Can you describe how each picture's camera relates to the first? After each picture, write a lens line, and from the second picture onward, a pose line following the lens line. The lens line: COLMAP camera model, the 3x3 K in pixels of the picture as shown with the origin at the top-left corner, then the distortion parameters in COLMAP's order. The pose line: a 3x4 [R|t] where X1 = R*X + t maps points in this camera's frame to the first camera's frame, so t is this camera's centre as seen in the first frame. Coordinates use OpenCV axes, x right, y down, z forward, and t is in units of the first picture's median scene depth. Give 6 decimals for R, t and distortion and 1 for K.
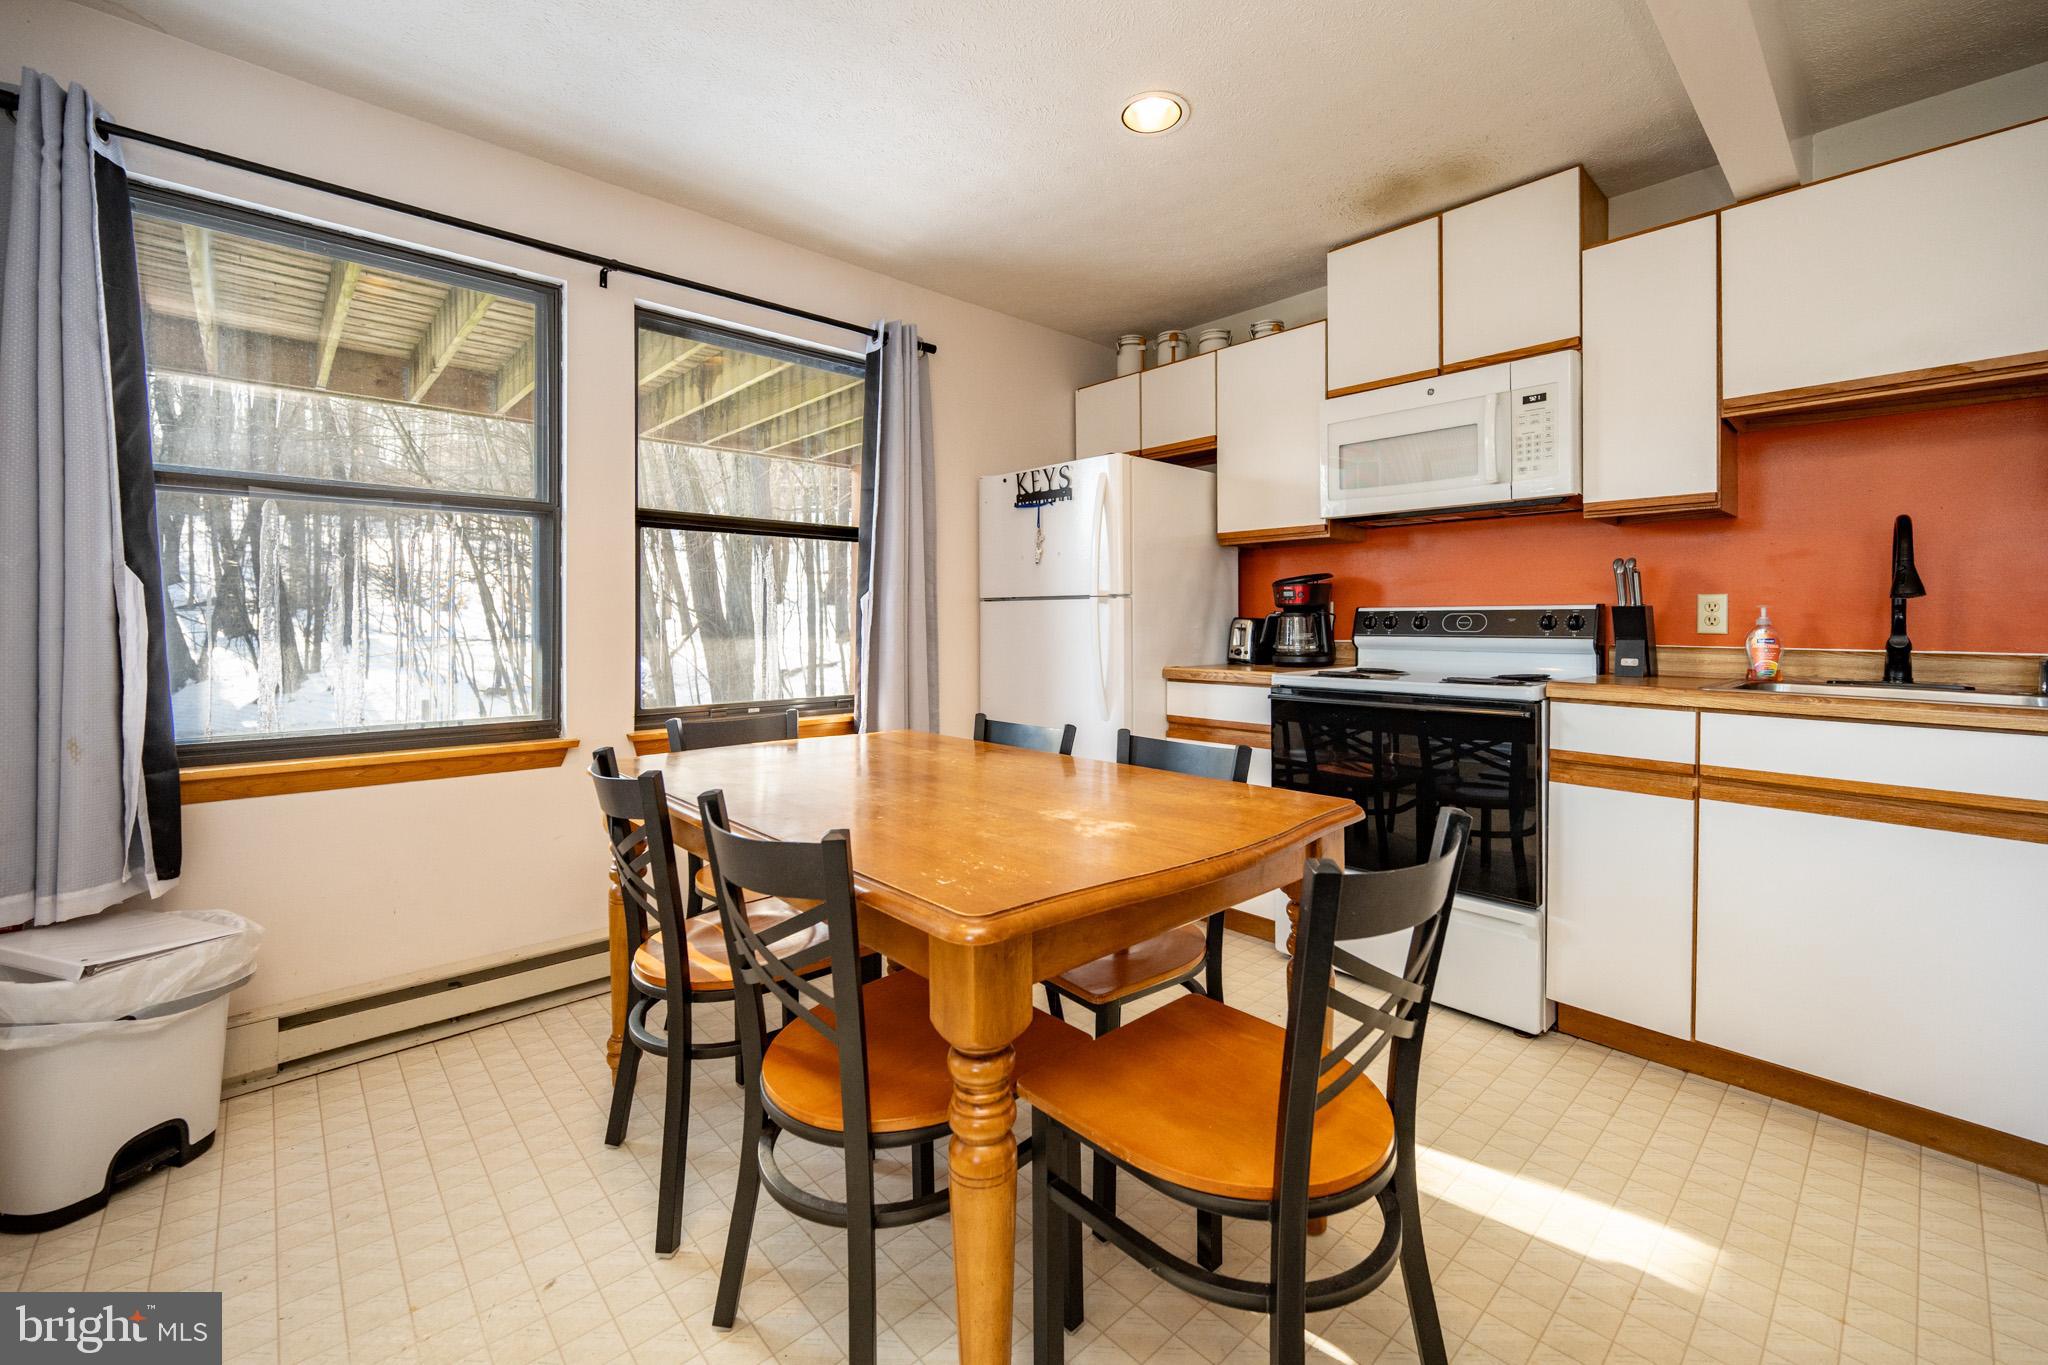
lens RADIAL K [[826.8, 0, 1043.2], [0, 826.8, 611.3], [0, 0, 1]] dist [0.000040, -0.000174]
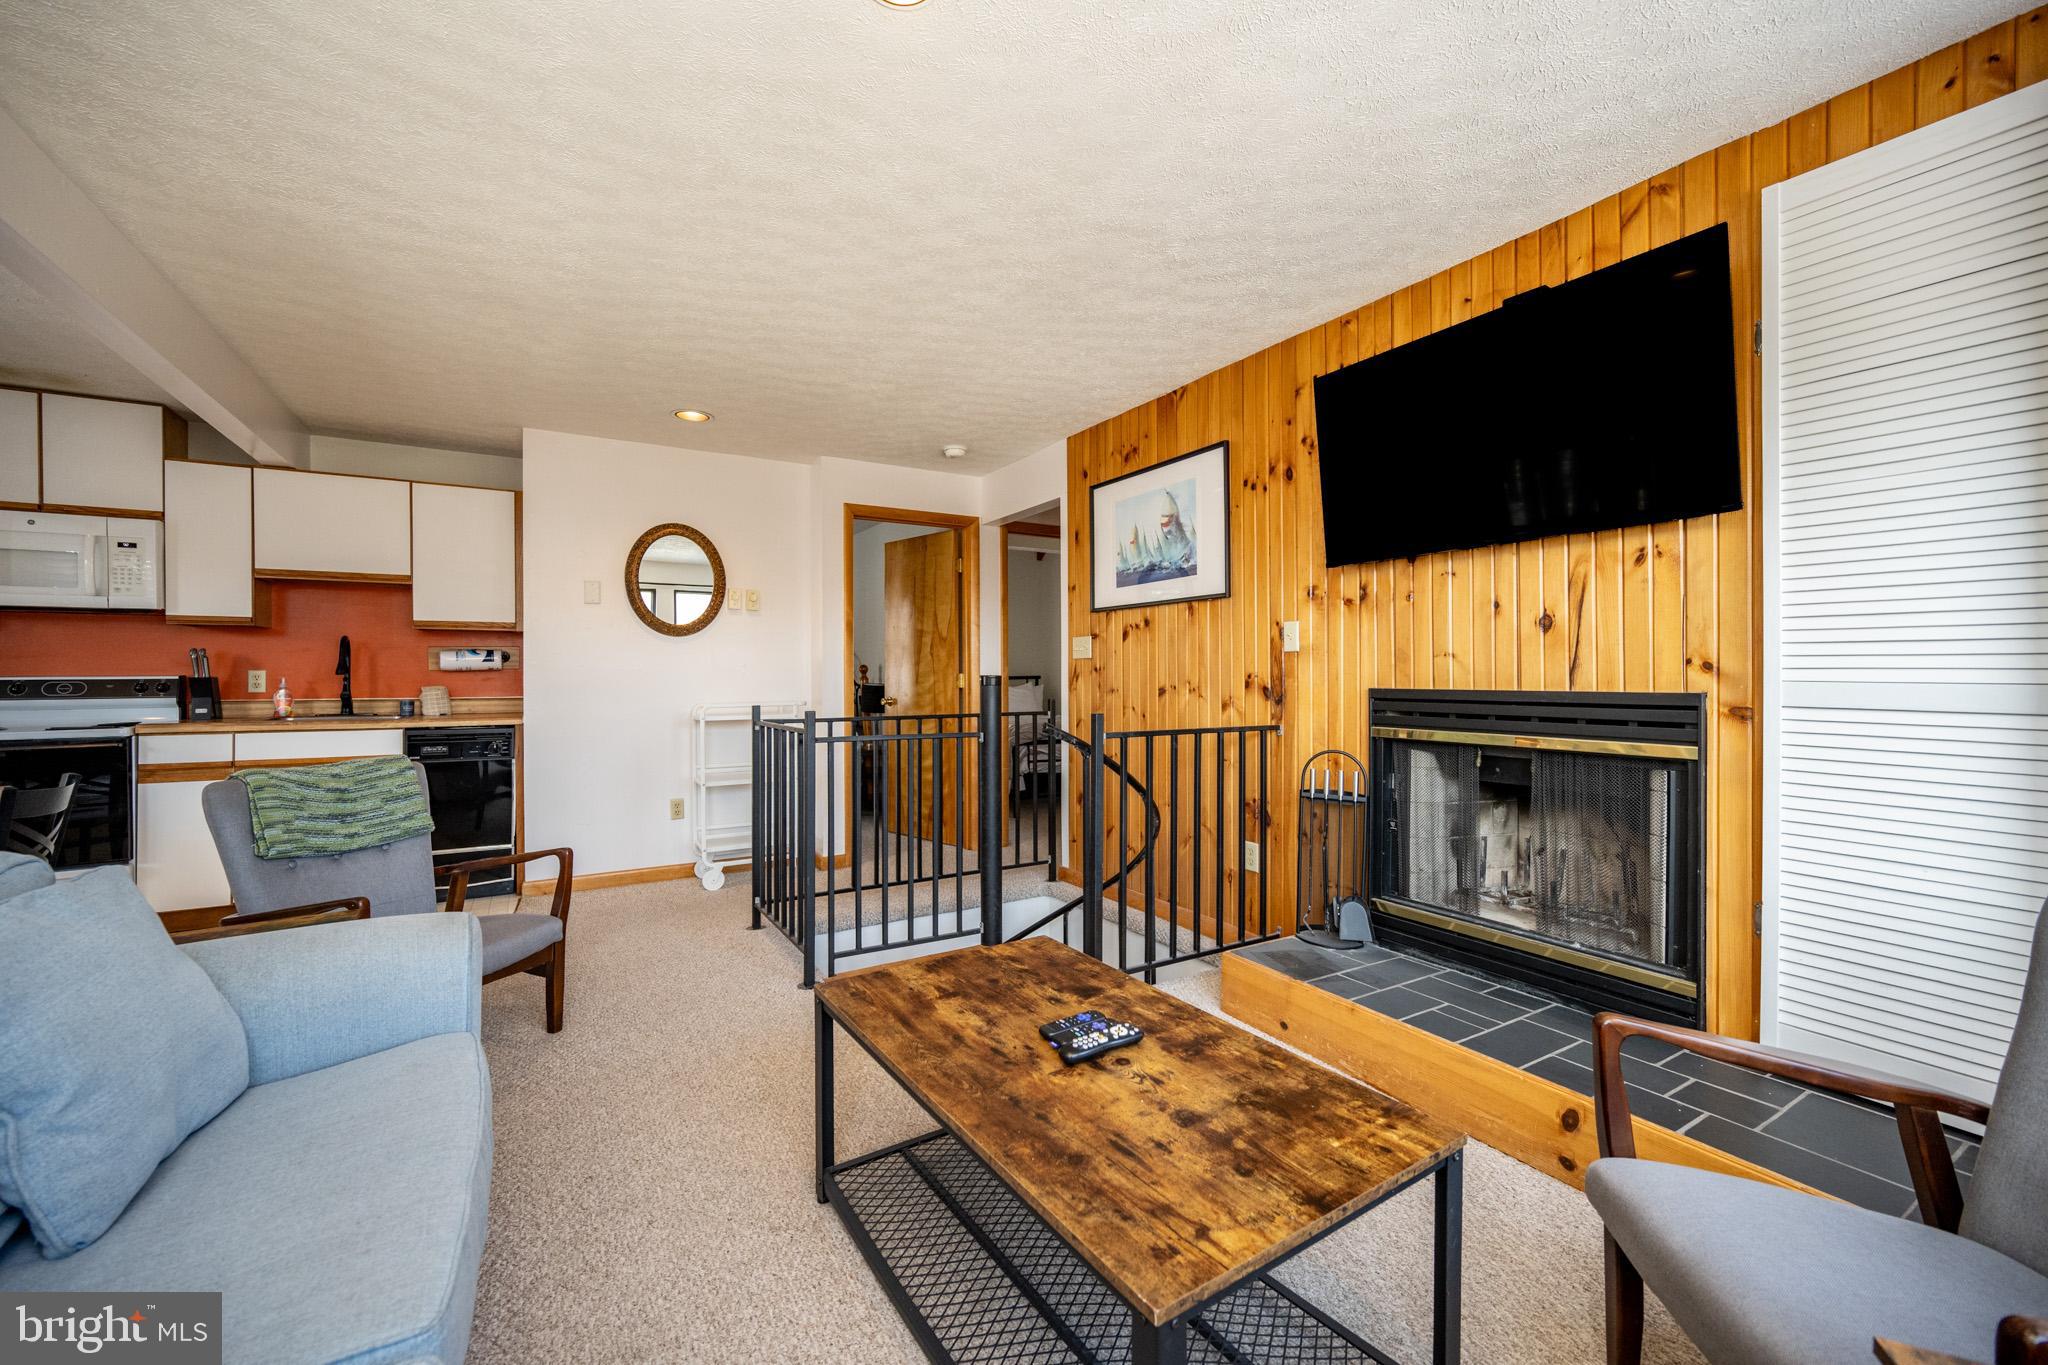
lens RADIAL K [[802.4, 0, 999.0], [0, 802.4, 682.4], [0, 0, 1]] dist [-0.000188, -0.000051]
pose [[0.230748, -0.009892, 0.972963, -0.415808], [-0.006959, 0.999906, 0.011816, -0.022088], [-0.972989, -0.009497, 0.230657, -0.789574]]
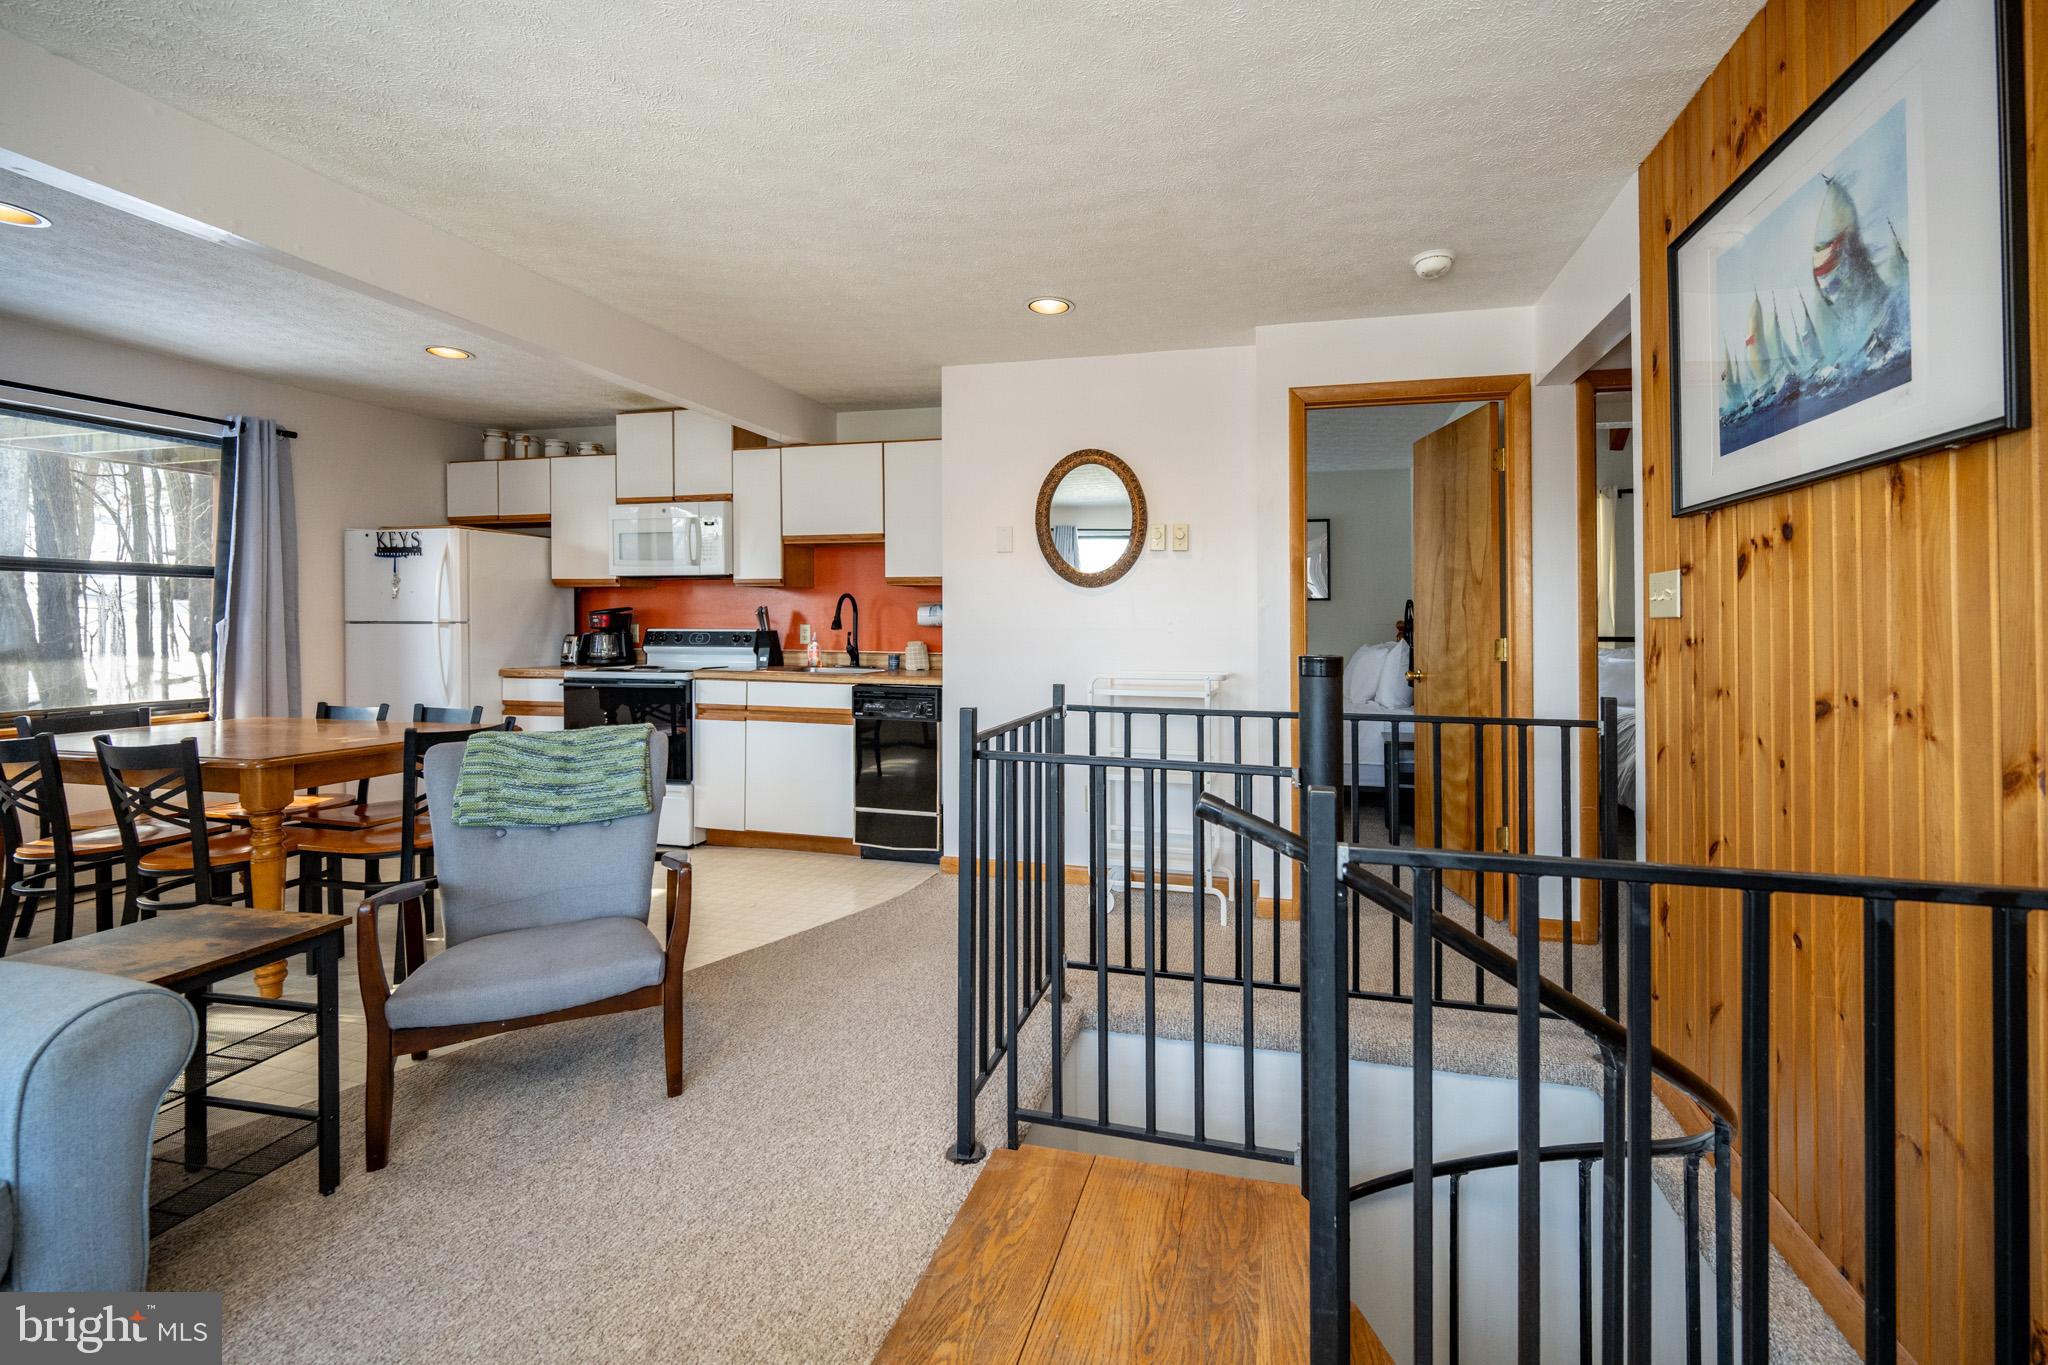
lens RADIAL K [[818.1, 0, 1115.1], [0, 818.1, 622.2], [0, 0, 1]] dist [-0.007671, -0.000507]
pose [[0.826940, 0.002420, 0.562285, 0.250023], [-0.010434, 0.999885, 0.011043, -0.047432], [-0.562193, -0.014999, 0.826870, -0.915246]]
